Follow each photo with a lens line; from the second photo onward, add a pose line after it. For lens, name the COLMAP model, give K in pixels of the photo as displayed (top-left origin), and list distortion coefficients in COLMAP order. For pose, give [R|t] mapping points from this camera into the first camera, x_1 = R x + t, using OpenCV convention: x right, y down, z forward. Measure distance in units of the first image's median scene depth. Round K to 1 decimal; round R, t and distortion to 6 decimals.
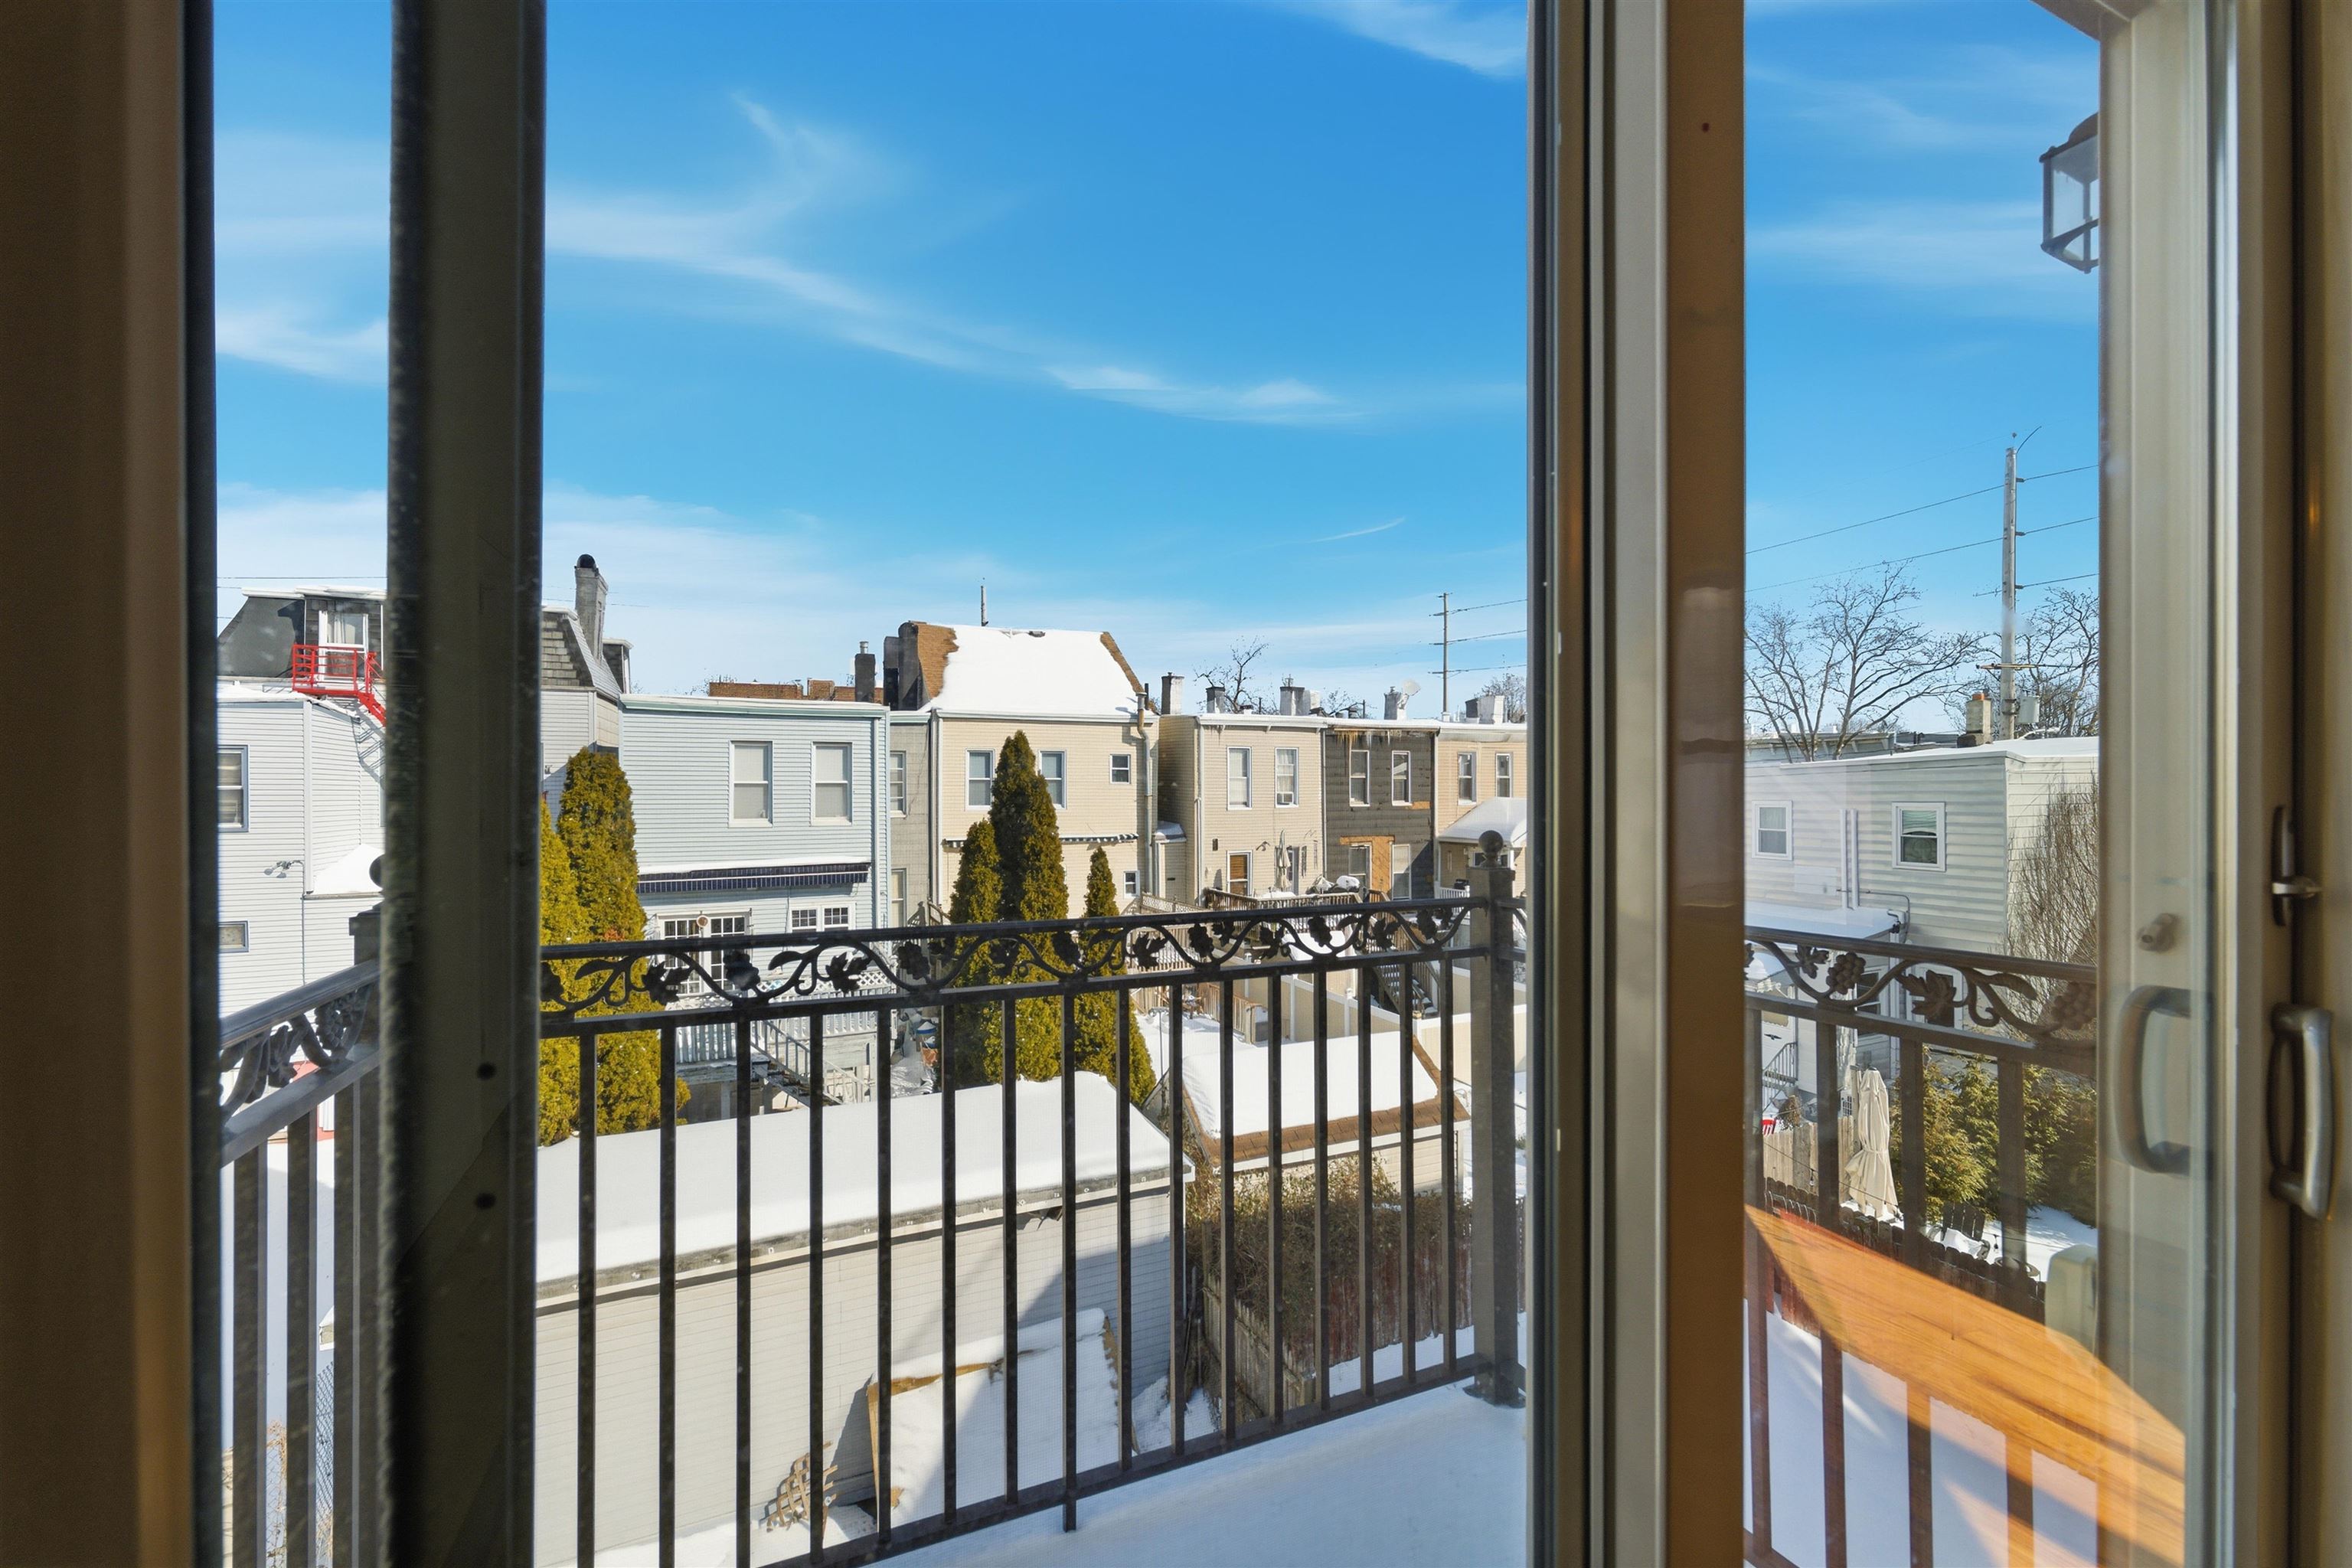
lens RADIAL K [[938.3, 0, 1157.7], [0, 938.3, 785.6], [0, 0, 1]] dist [-0.004750, 0.003783]
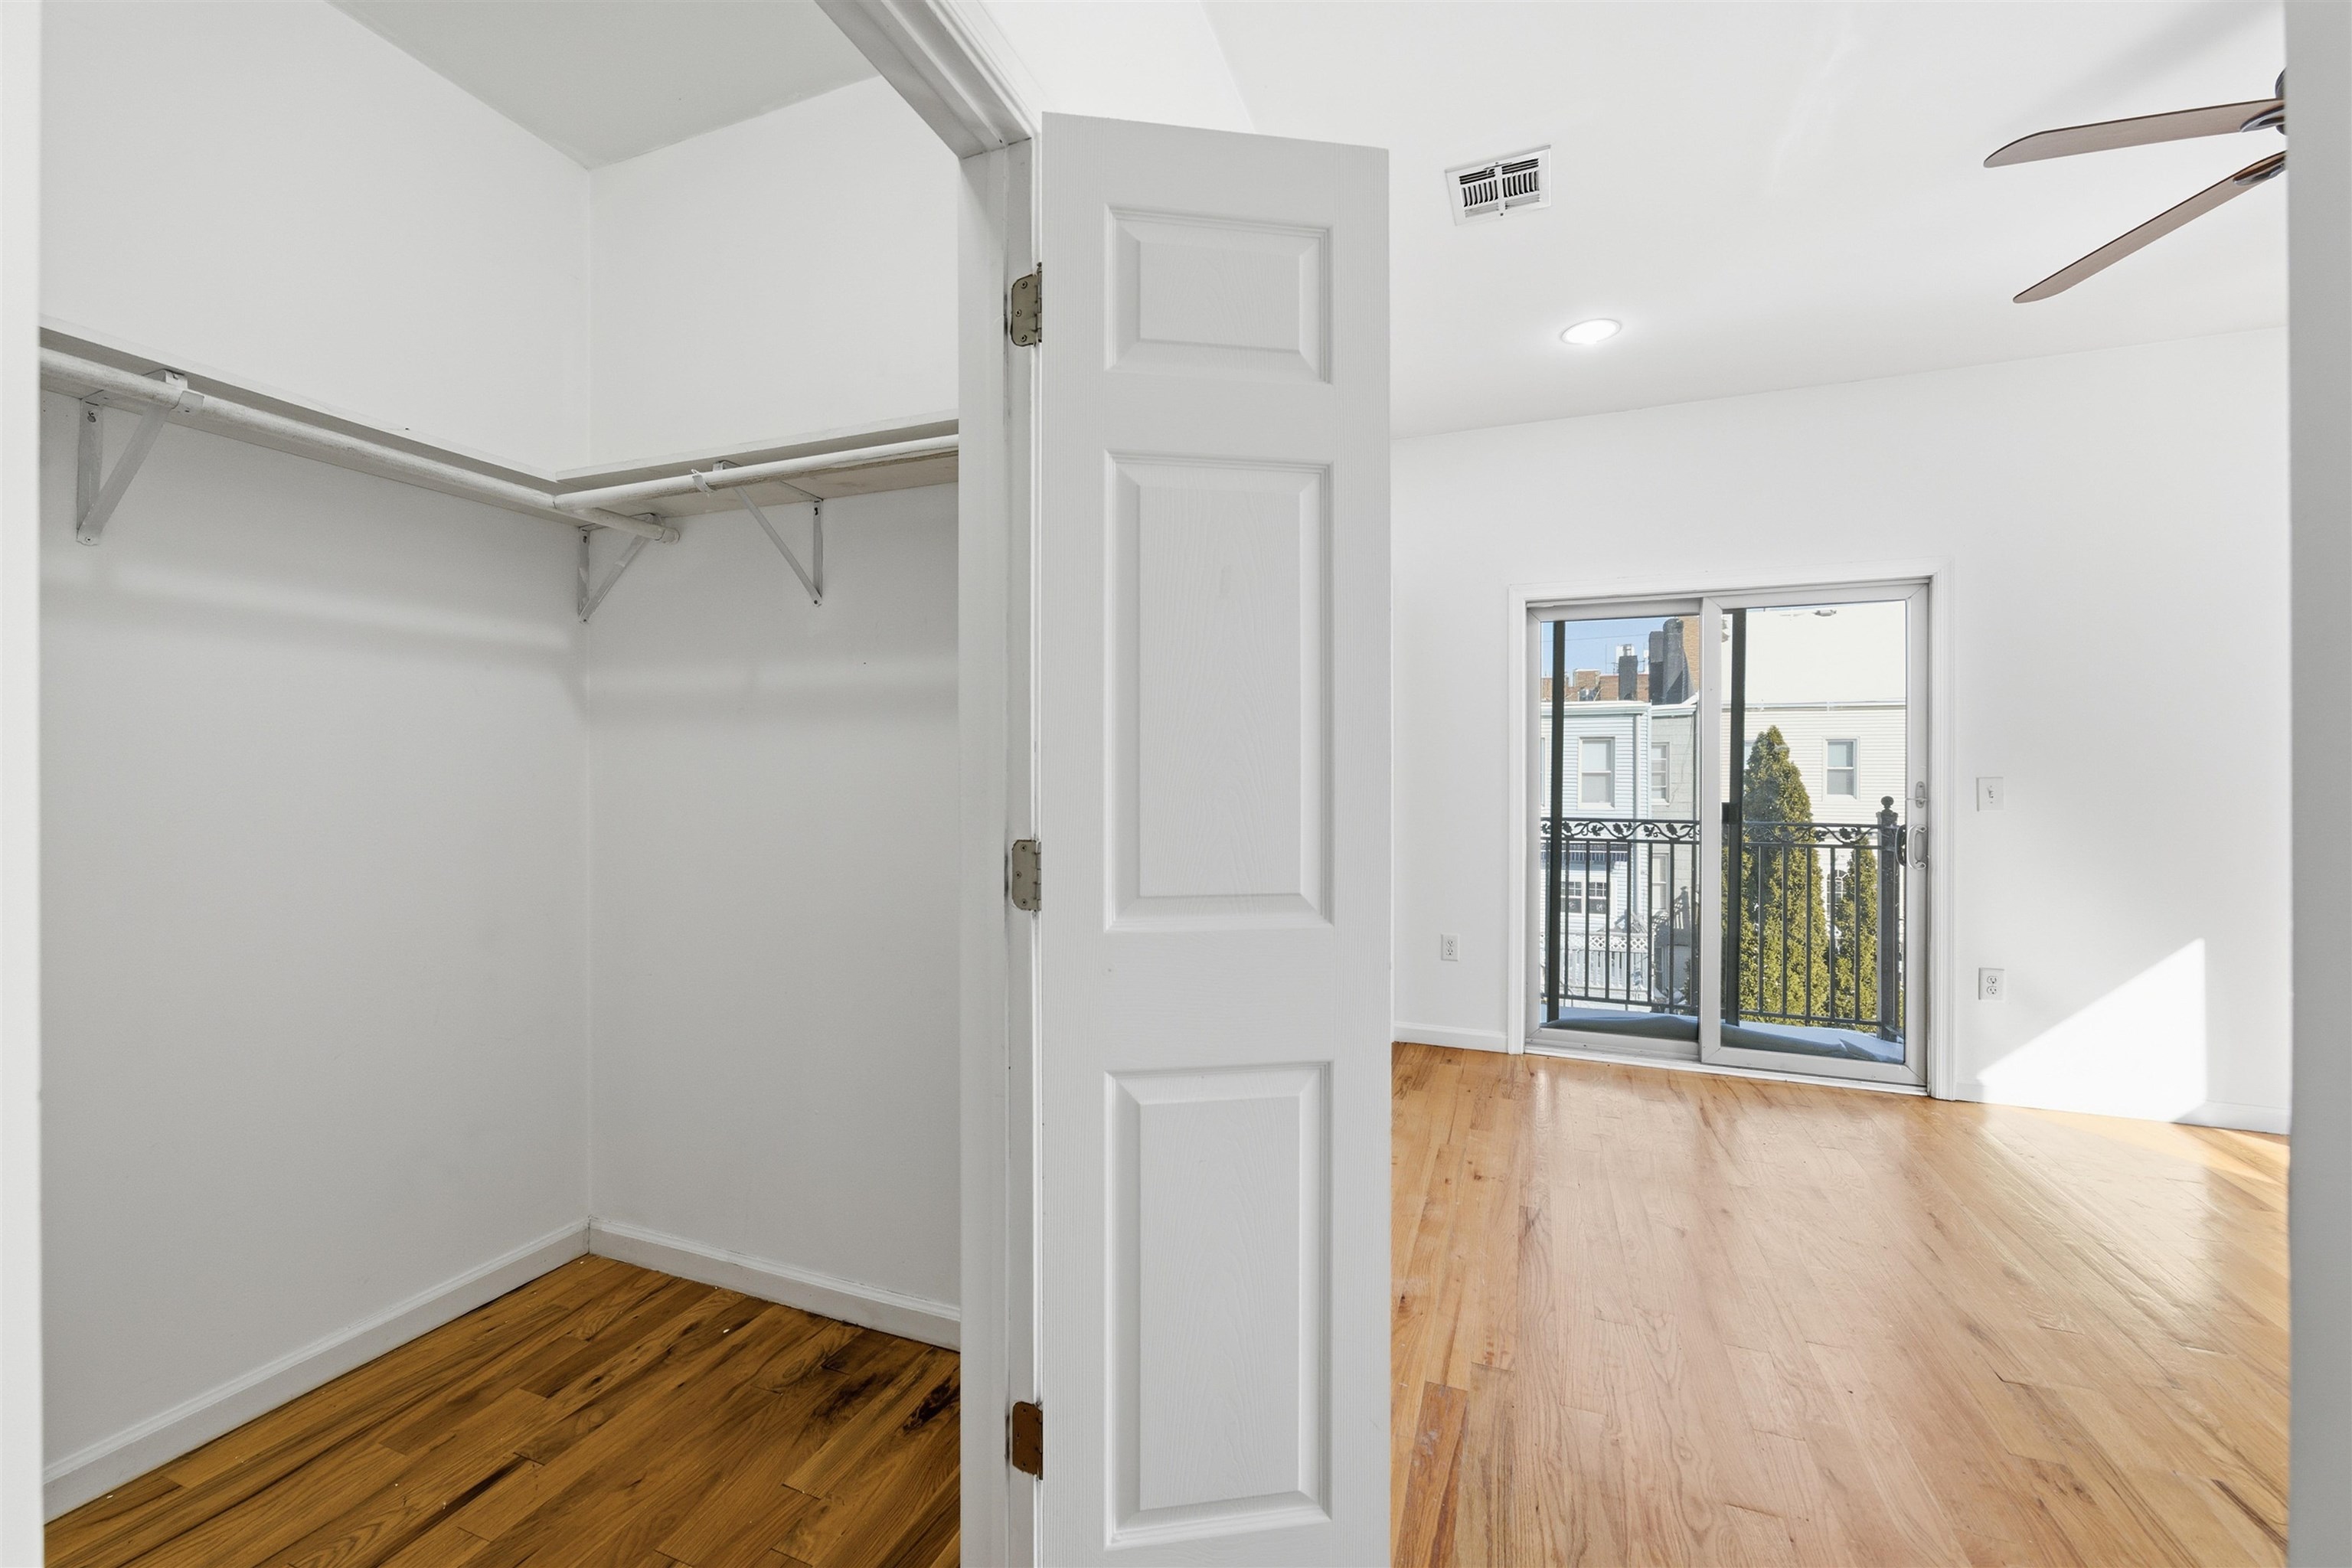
lens RADIAL K [[938.3, 0, 1167.4], [0, 938.3, 776.4], [0, 0, 1]] dist [-0.004750, 0.003783]
pose [[0.719084, 0.003155, -0.694916, 0.064890], [-0.000831, 0.999993, 0.003681, -0.001494], [0.694923, -0.002069, 0.719081, -0.170957]]
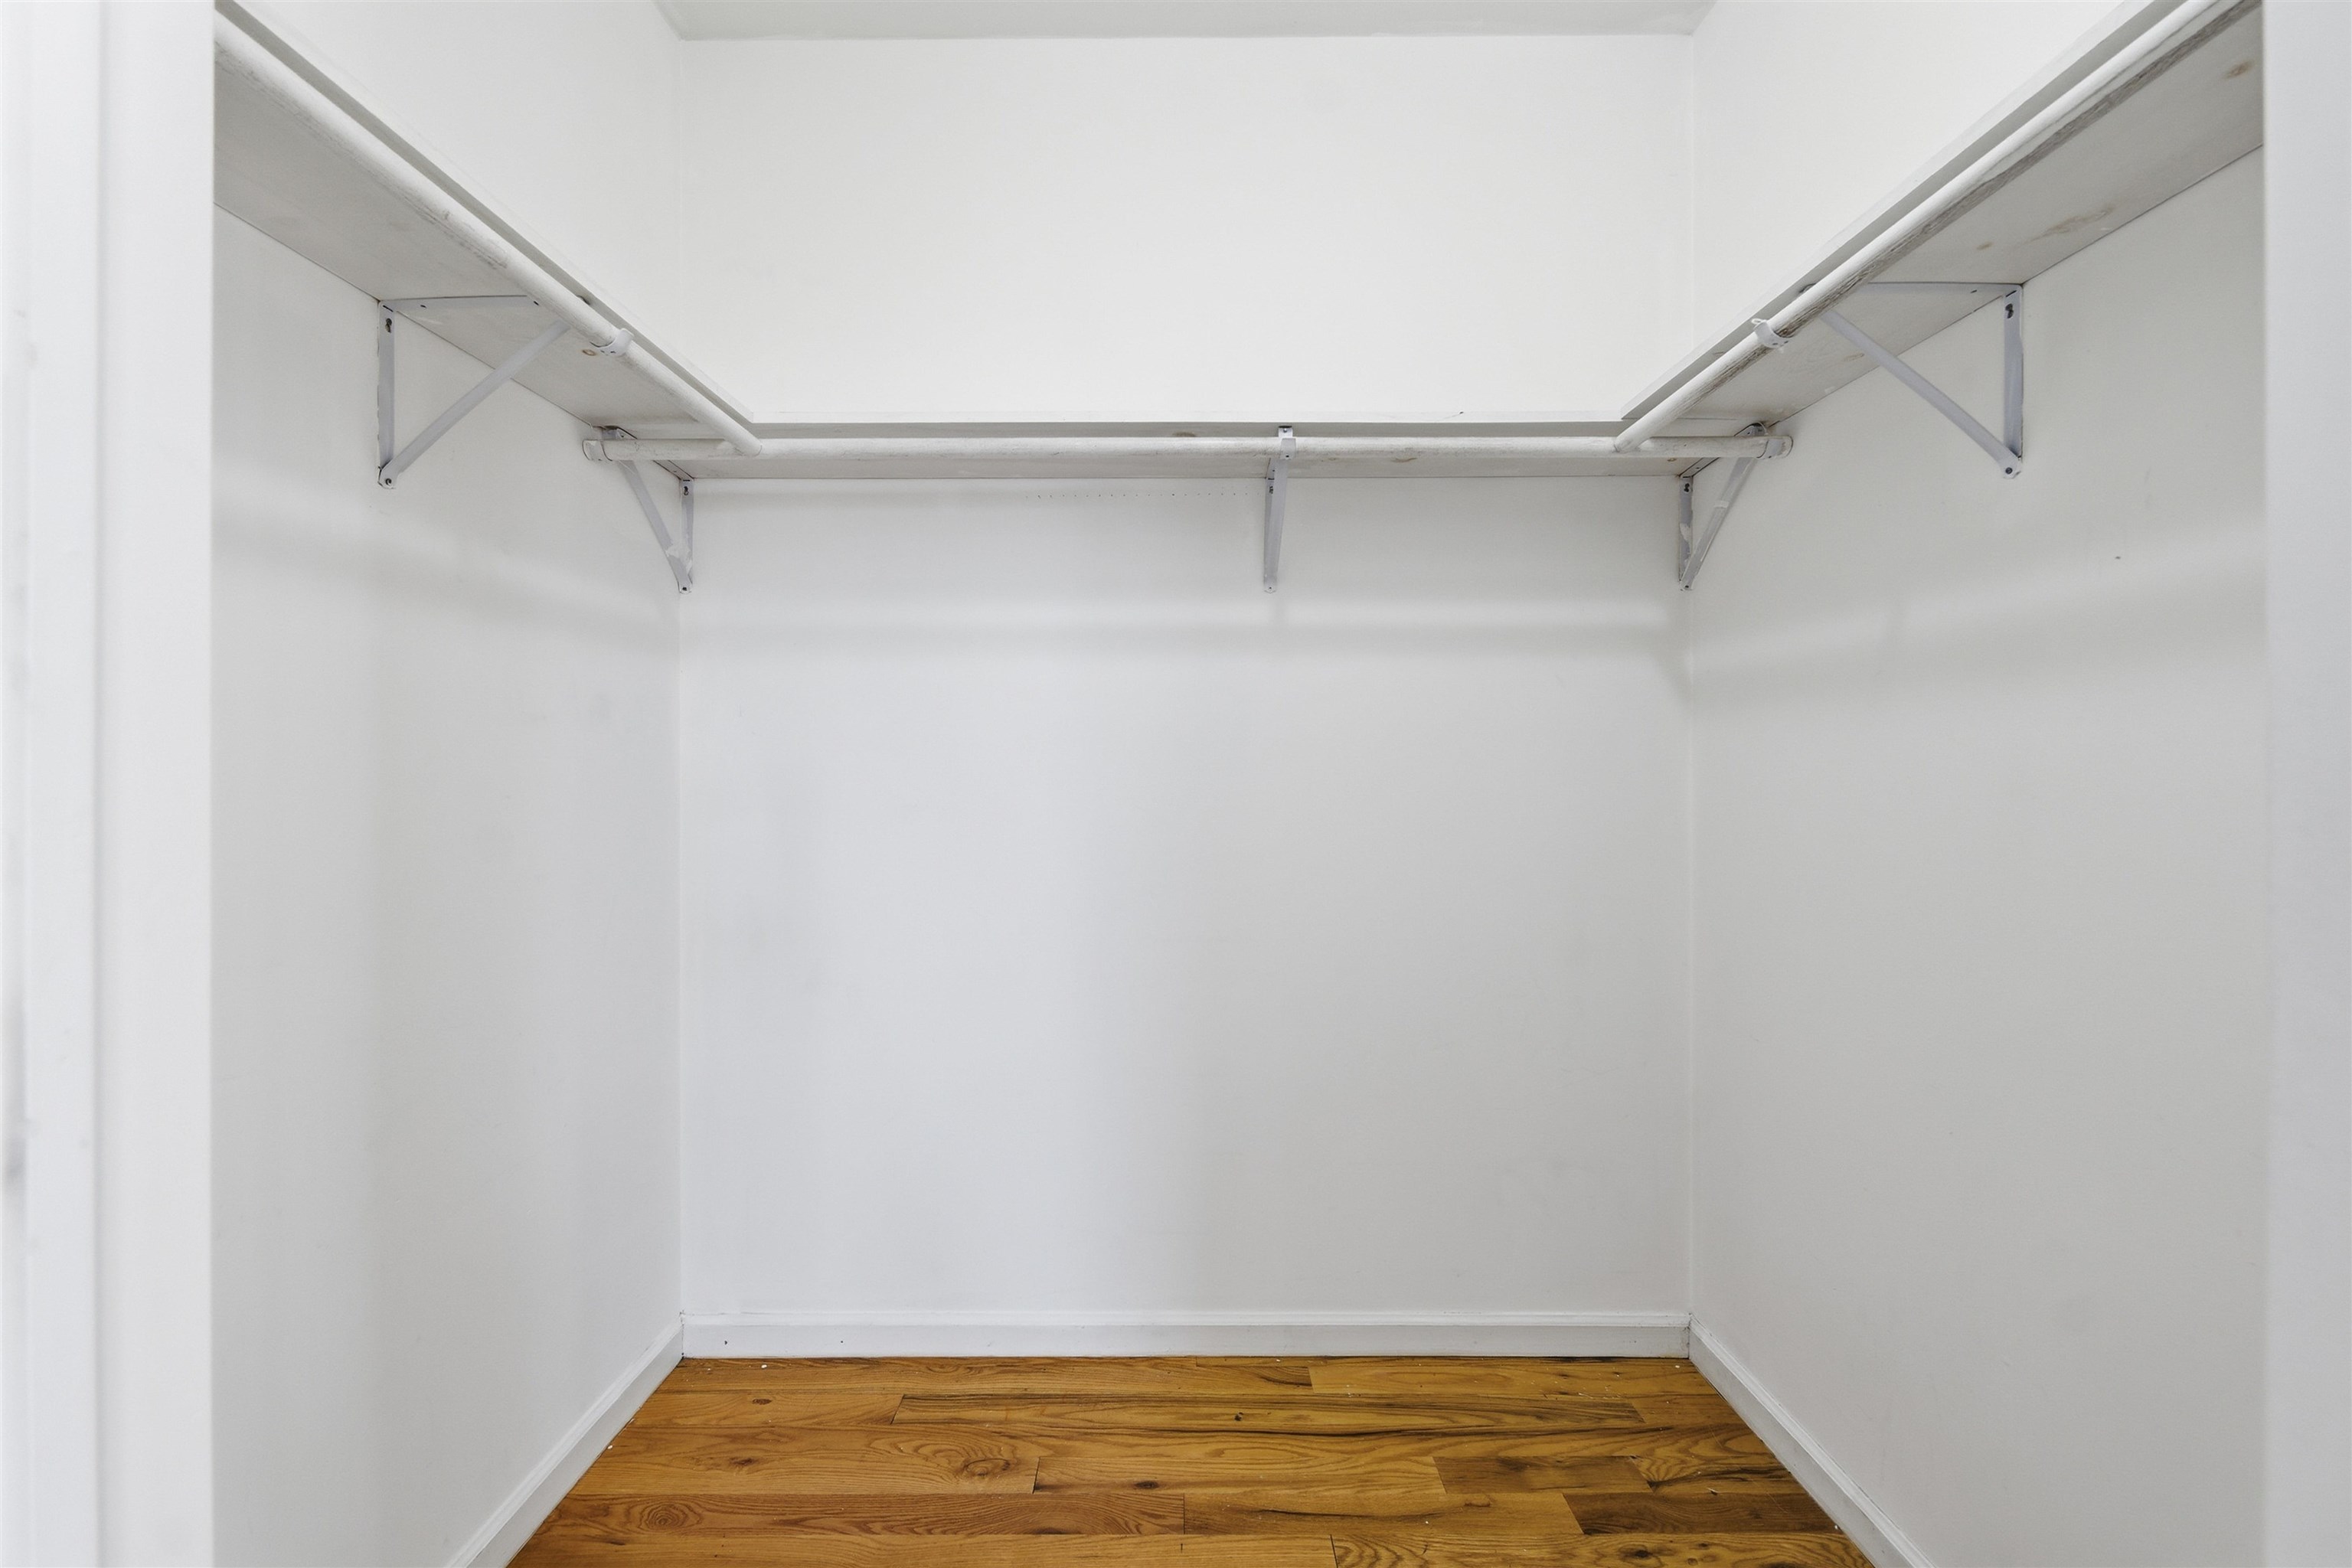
lens RADIAL K [[938.3, 0, 1152.8], [0, 938.3, 783.7], [0, 0, 1]] dist [-0.004750, 0.003783]
pose [[-0.385820, 0.009971, -0.922520, 0.038674], [0.004223, 0.999950, 0.009042, -0.001456], [0.922565, -0.000407, -0.385842, -0.148915]]
